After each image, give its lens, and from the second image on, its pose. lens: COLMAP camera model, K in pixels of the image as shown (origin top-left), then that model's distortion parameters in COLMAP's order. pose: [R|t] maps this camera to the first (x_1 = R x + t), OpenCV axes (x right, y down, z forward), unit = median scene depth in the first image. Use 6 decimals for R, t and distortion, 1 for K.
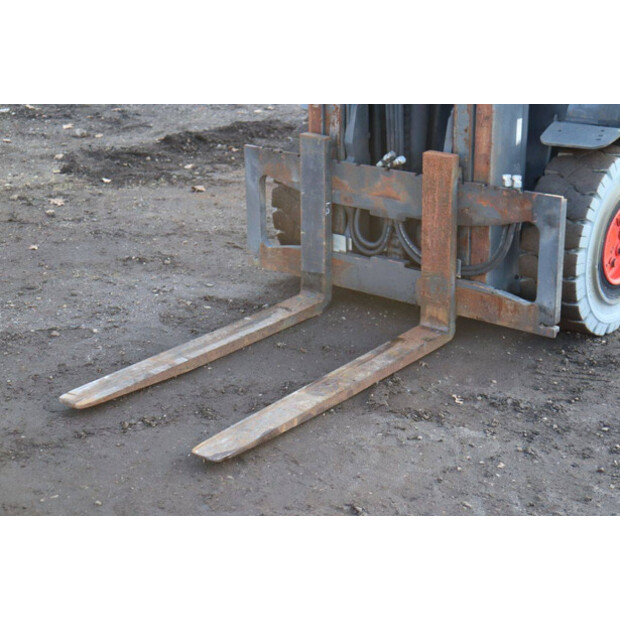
lens RADIAL K [[1256.8, 0, 313.3], [0, 1256.8, 305.9], [0, 0, 1]] dist [0.306444, 0.000000]
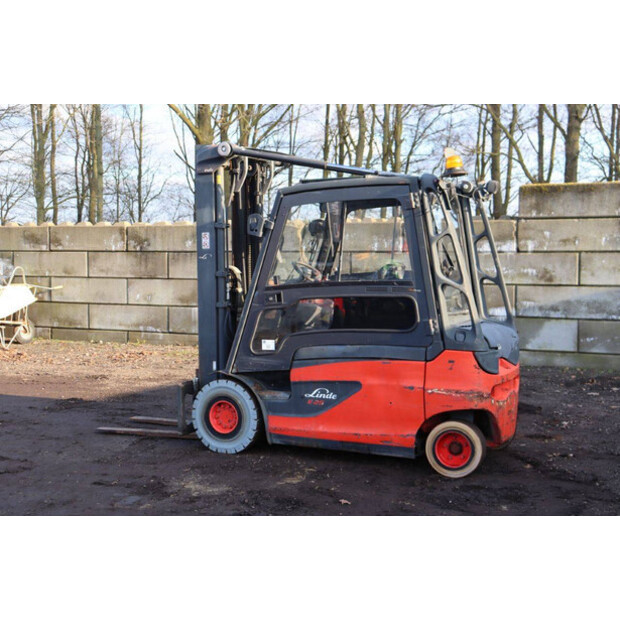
lens RADIAL K [[943.5, 0, 309.5], [0, 943.5, 306.3], [0, 0, 1]] dist [0.122162, 0.000000]
pose [[0.225984, 0.066036, -0.971890, 2.108593], [-0.320467, 0.947205, -0.010157, -0.295027], [0.919909, 0.313754, 0.235216, 0.655509]]
